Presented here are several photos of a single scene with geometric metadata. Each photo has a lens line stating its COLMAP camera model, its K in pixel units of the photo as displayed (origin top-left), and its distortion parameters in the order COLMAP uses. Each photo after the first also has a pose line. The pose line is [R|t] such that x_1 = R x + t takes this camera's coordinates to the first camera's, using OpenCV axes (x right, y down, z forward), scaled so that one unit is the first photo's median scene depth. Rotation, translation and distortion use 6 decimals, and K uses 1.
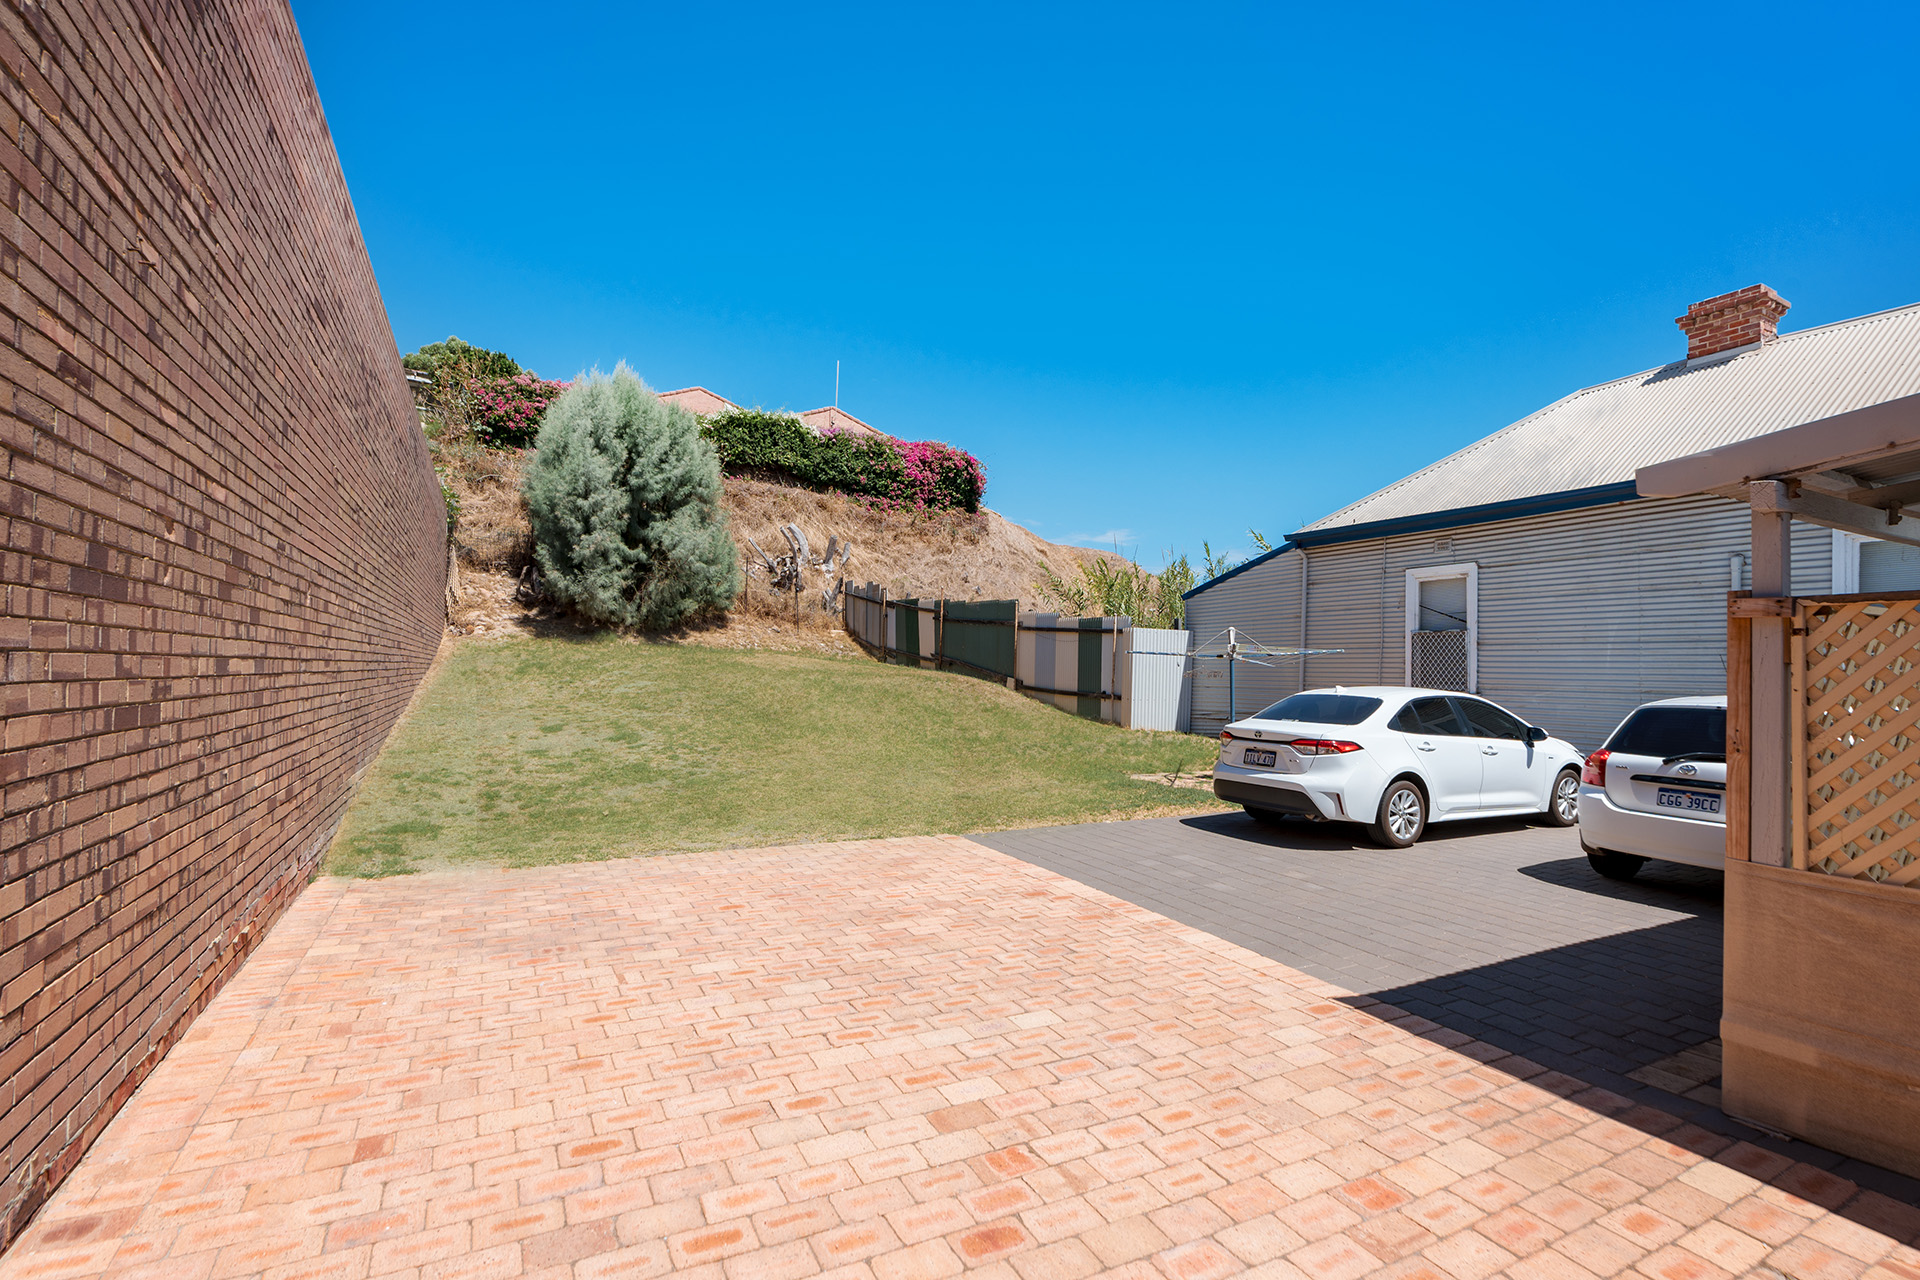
lens RADIAL K [[885.2, 0, 977.4], [0, 885.2, 668.1], [0, 0, 1]] dist [0.000406, -0.000177]
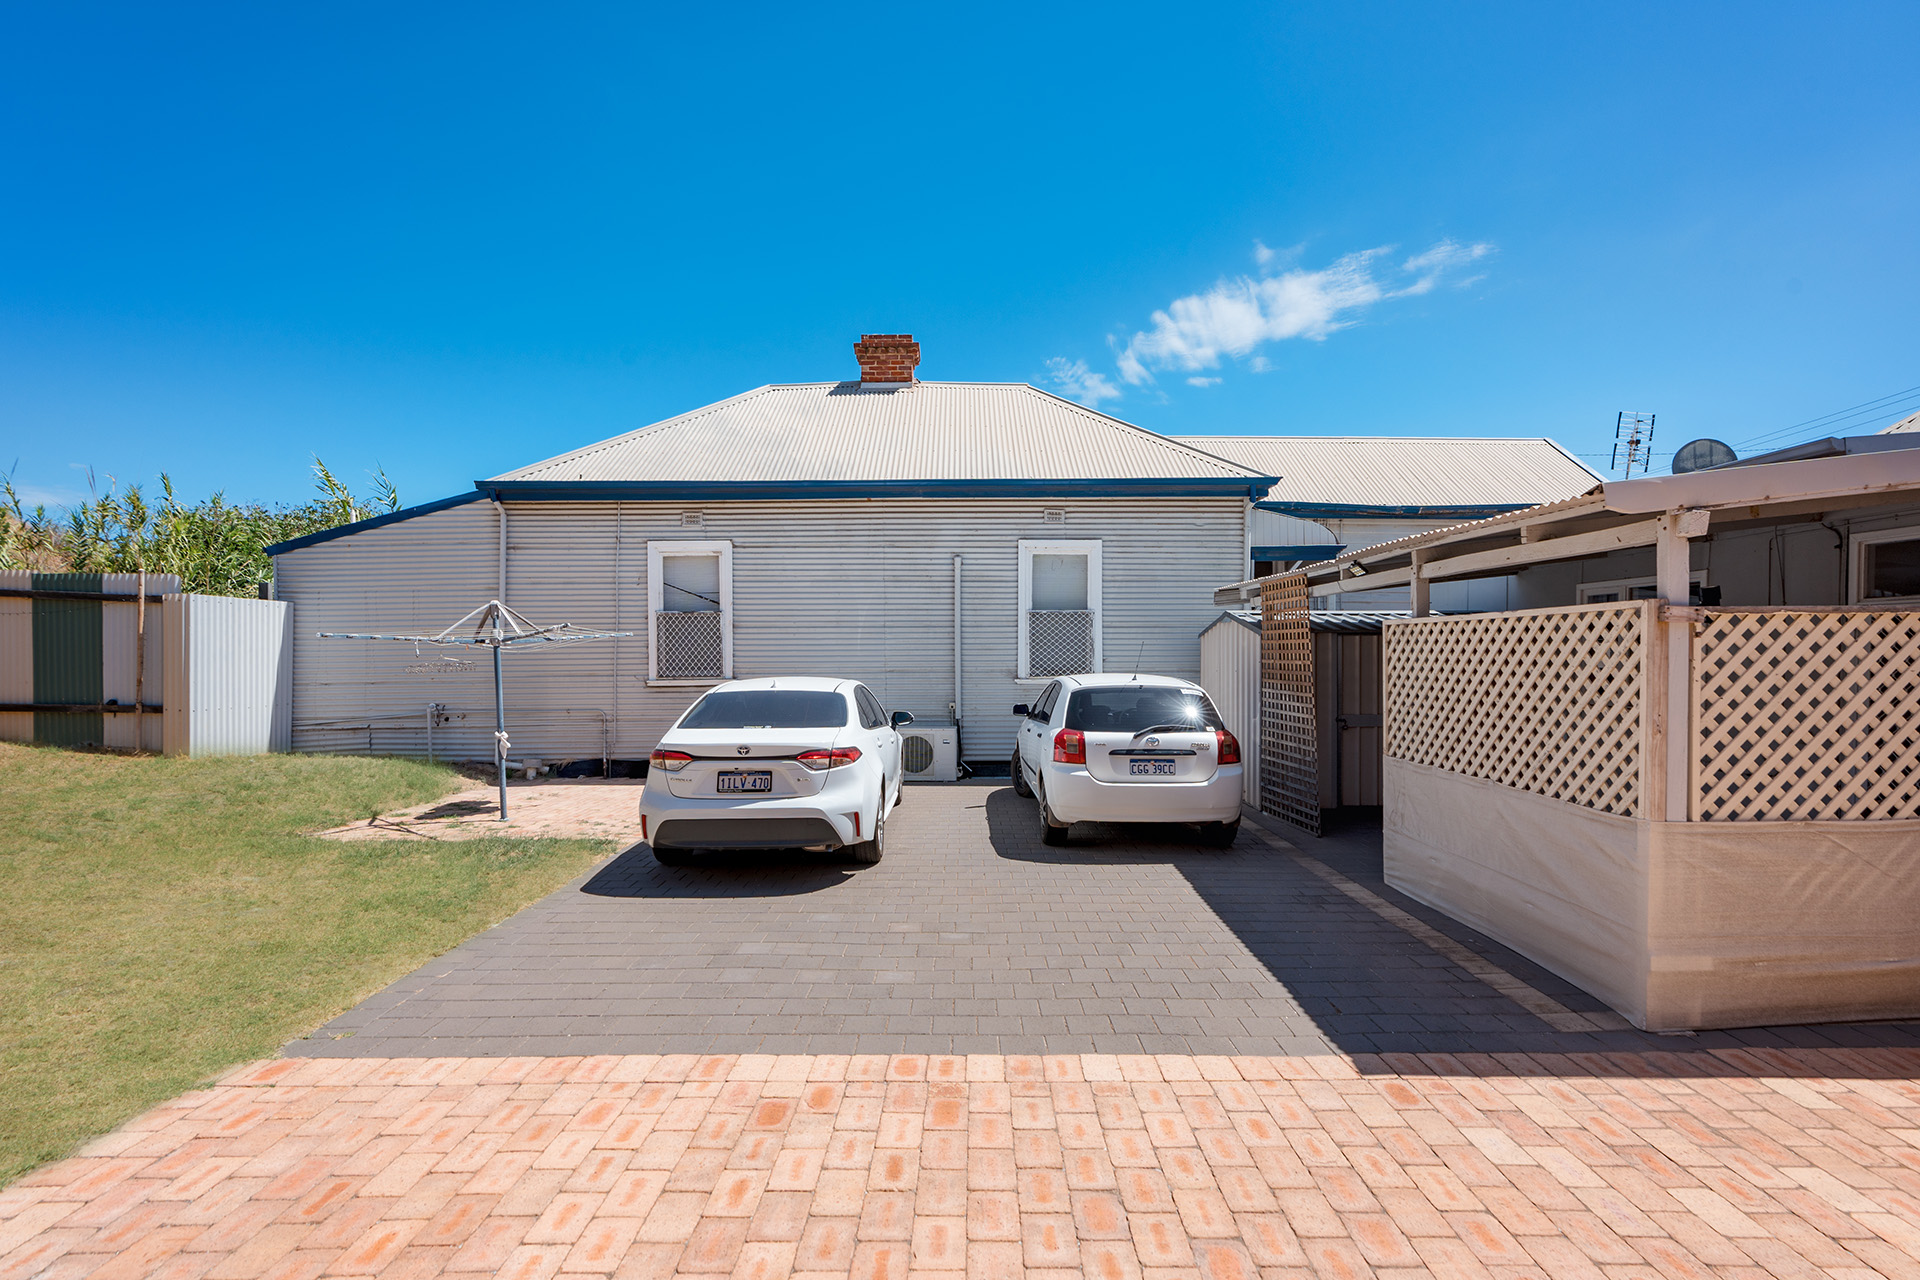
lens RADIAL K [[885.2, 0, 977.4], [0, 885.2, 668.1], [0, 0, 1]] dist [0.000406, -0.000177]
pose [[0.464852, -0.035500, 0.884676, -0.336482], [0.011995, 0.999357, 0.033799, -0.023879], [-0.885307, -0.005100, 0.464979, 0.665977]]
